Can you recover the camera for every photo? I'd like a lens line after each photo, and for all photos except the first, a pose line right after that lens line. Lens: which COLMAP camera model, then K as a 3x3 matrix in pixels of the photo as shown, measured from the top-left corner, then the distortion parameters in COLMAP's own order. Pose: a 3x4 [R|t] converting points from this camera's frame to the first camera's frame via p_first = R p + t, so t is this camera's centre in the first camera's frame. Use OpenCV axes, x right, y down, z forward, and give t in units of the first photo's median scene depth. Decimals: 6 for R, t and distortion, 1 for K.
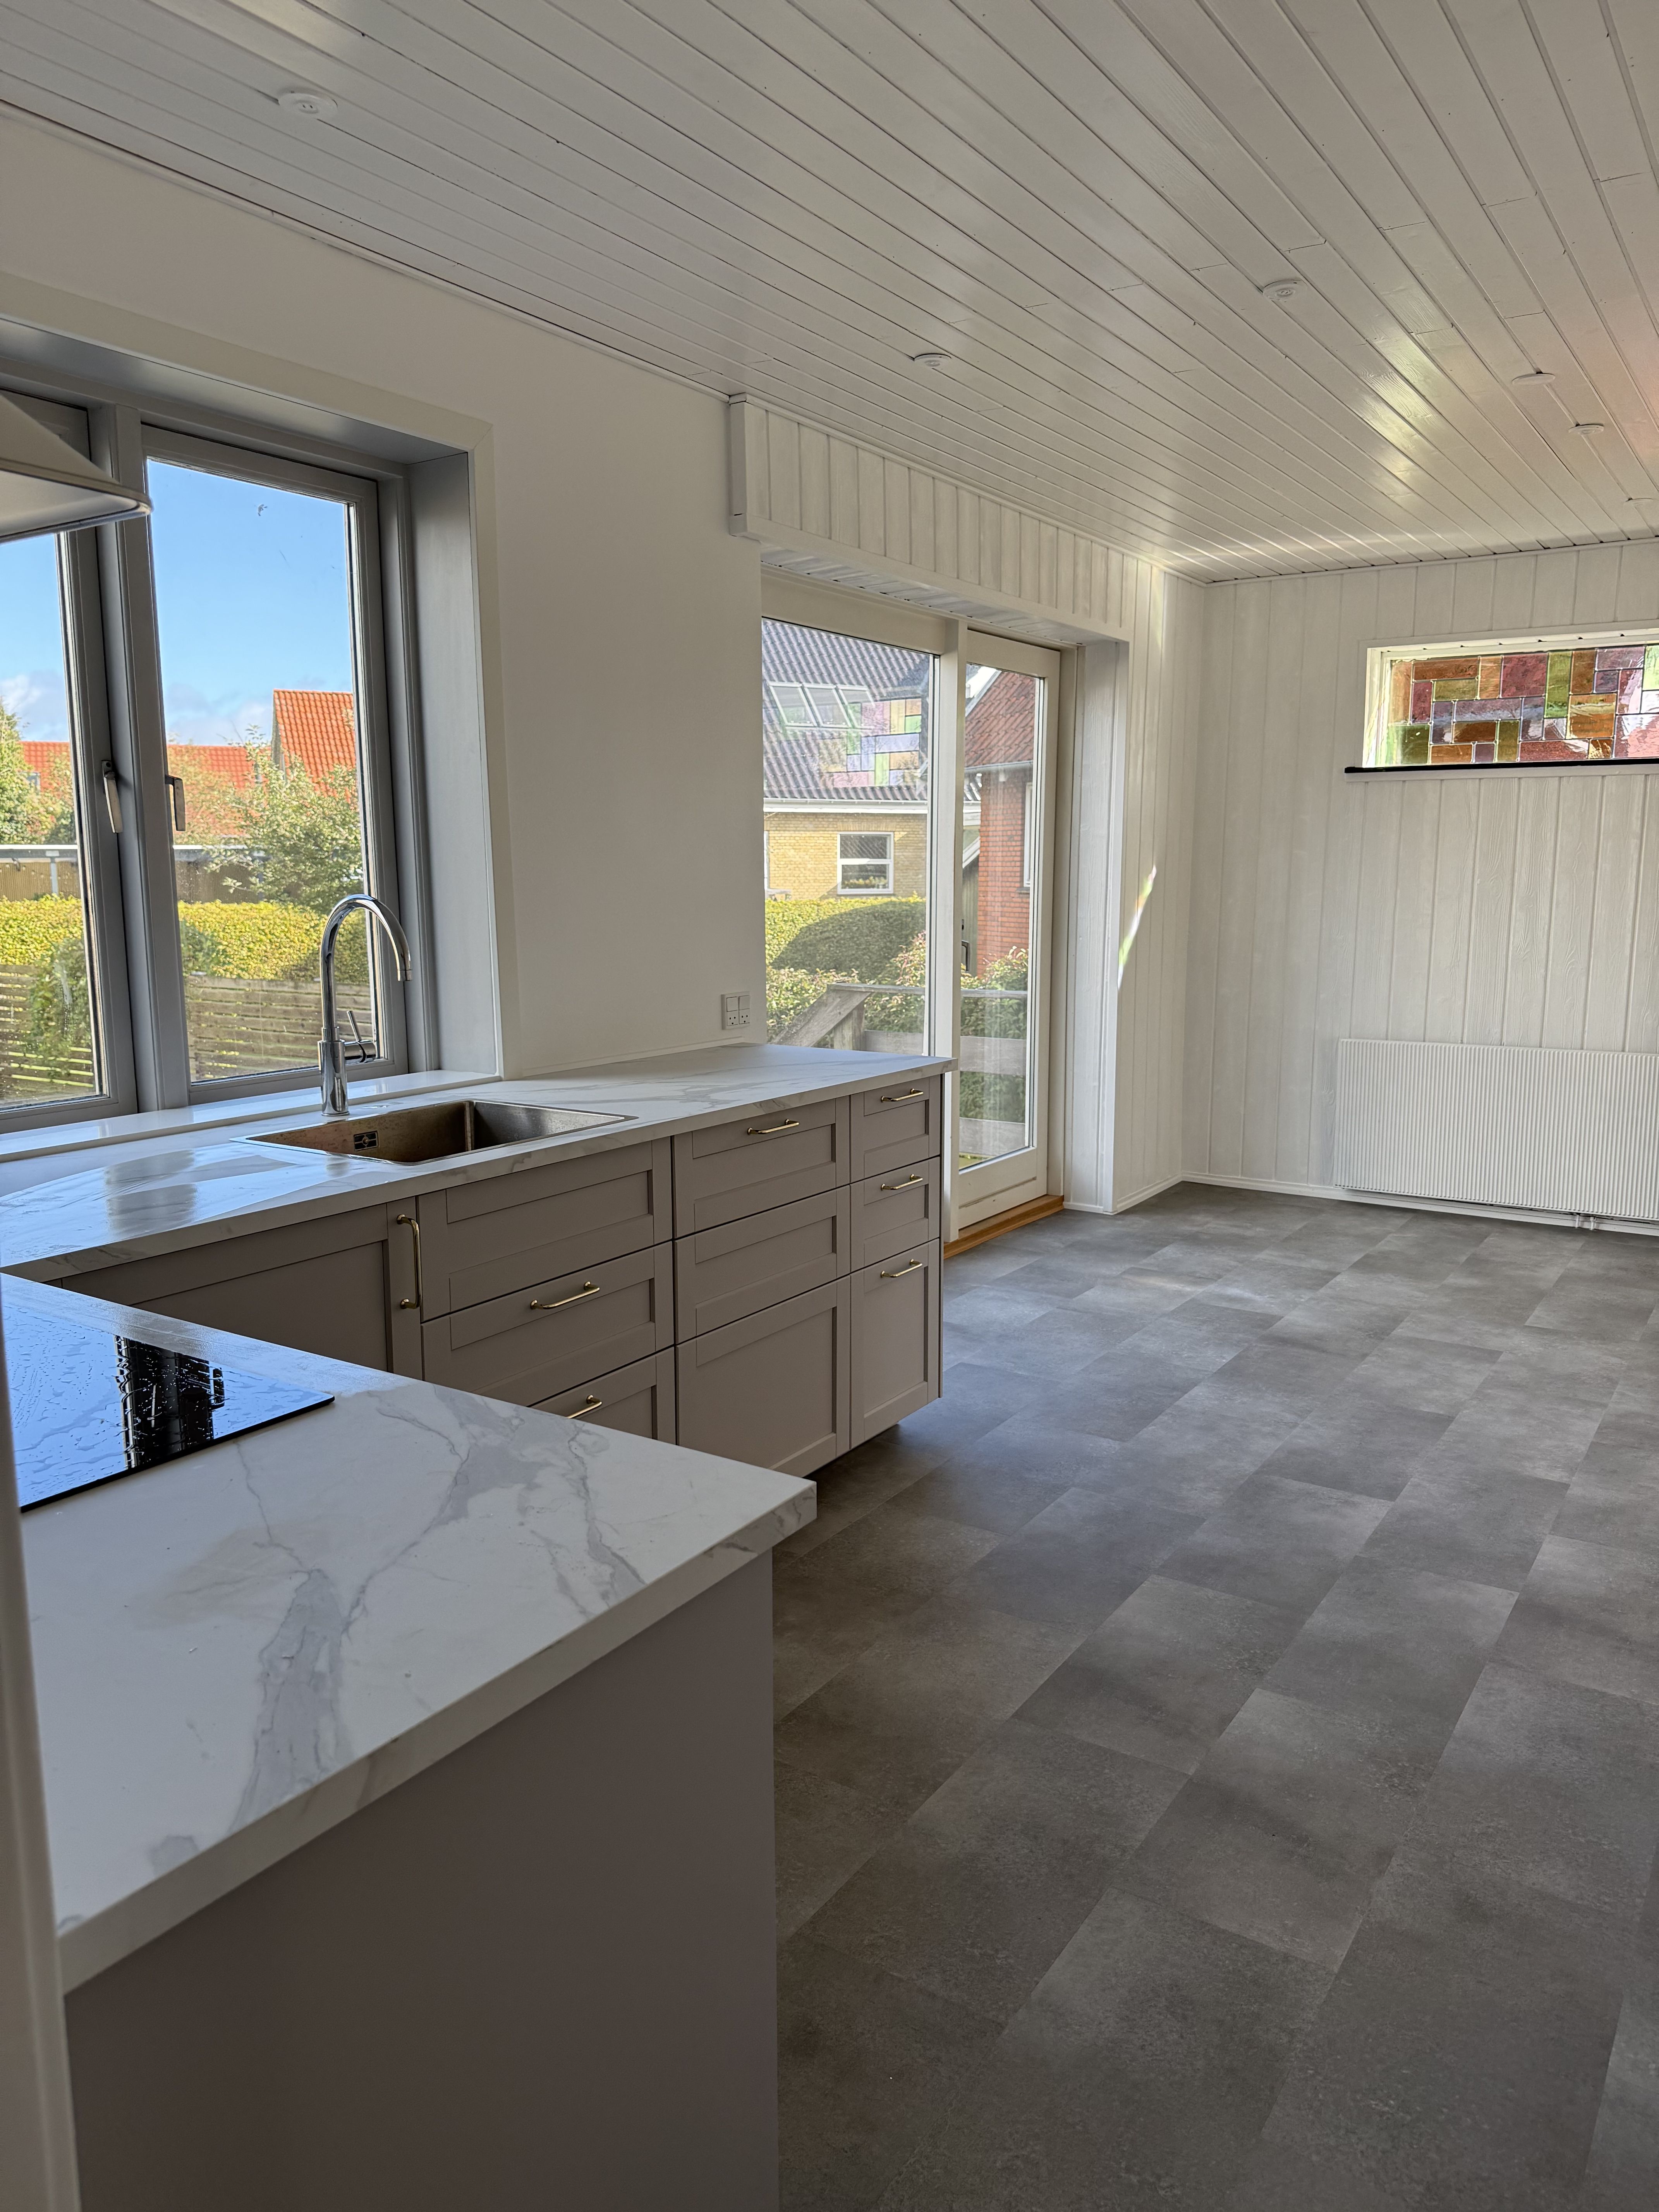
lens RADIAL K [[1551.3, 0, 824.2], [0, 1551.3, 1102.6], [0, 0, 1]] dist [0.005689, 0.000555]
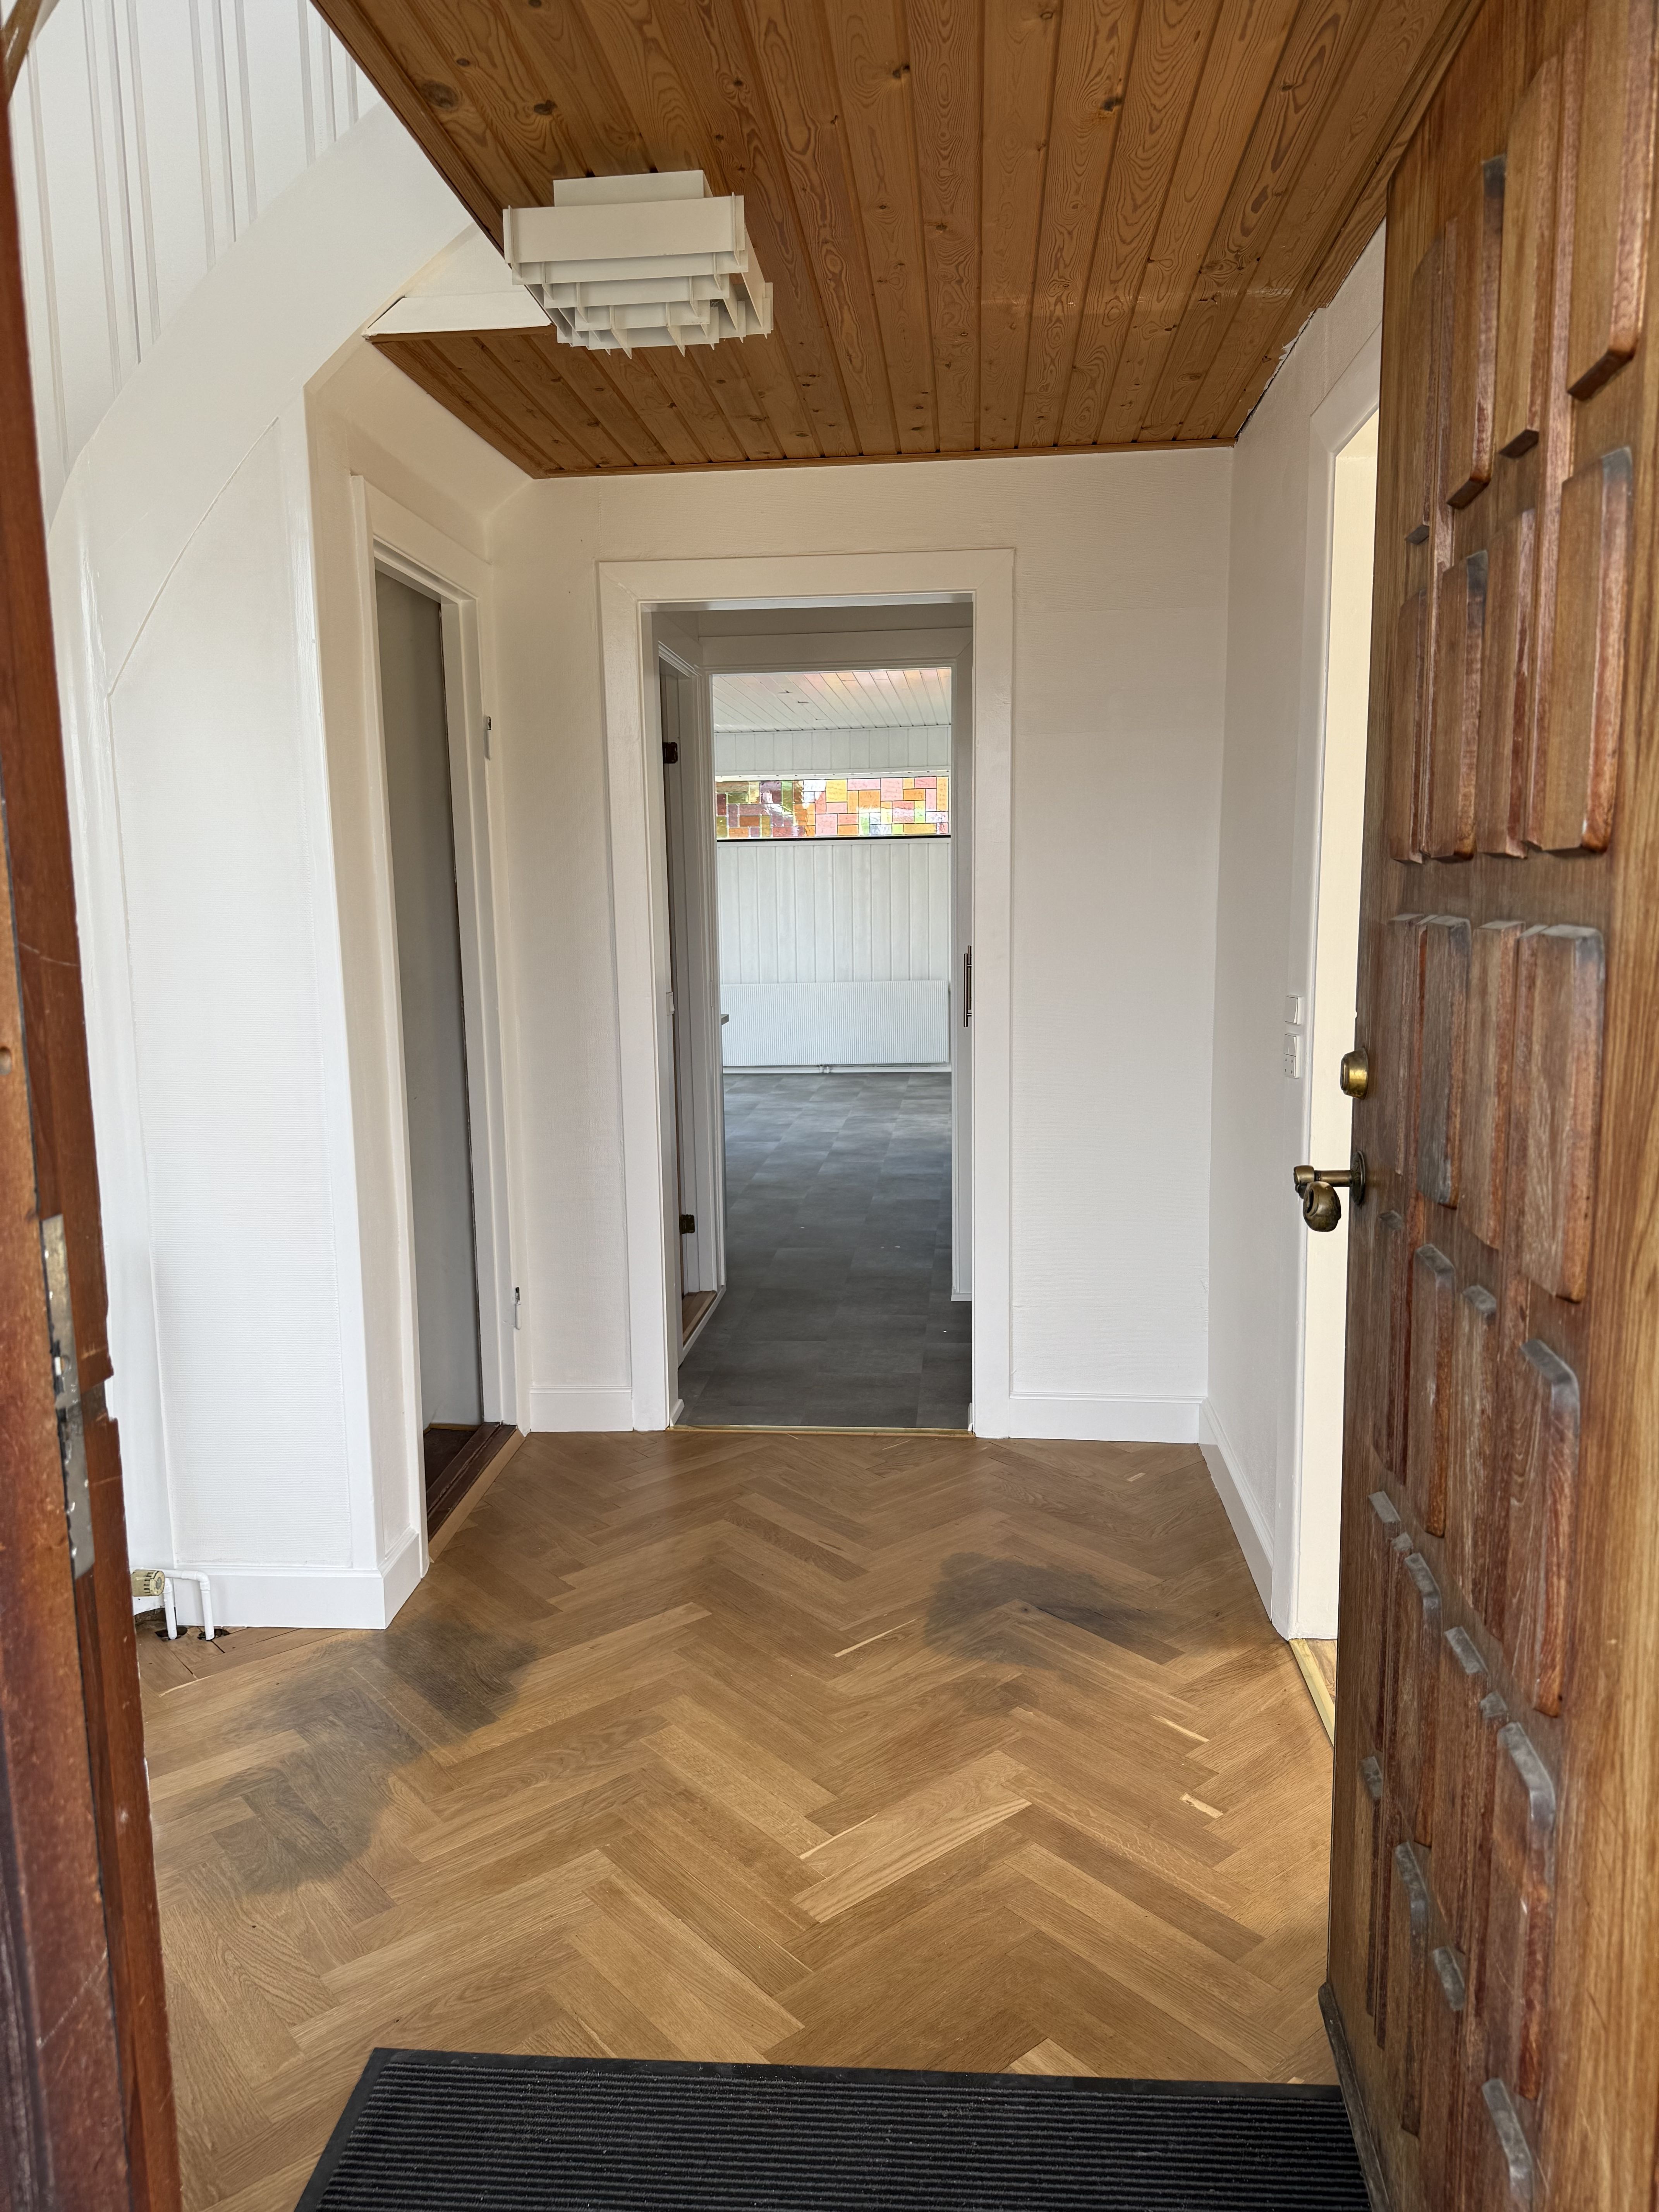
lens RADIAL K [[1551.3, 0, 834.2], [0, 1551.3, 1107.1], [0, 0, 1]] dist [0.005689, 0.000555]
pose [[0.878495, -0.079466, 0.471096, -0.563881], [0.085180, 0.996323, 0.009221, 0.137809], [-0.470097, 0.032028, 0.882034, -0.971681]]
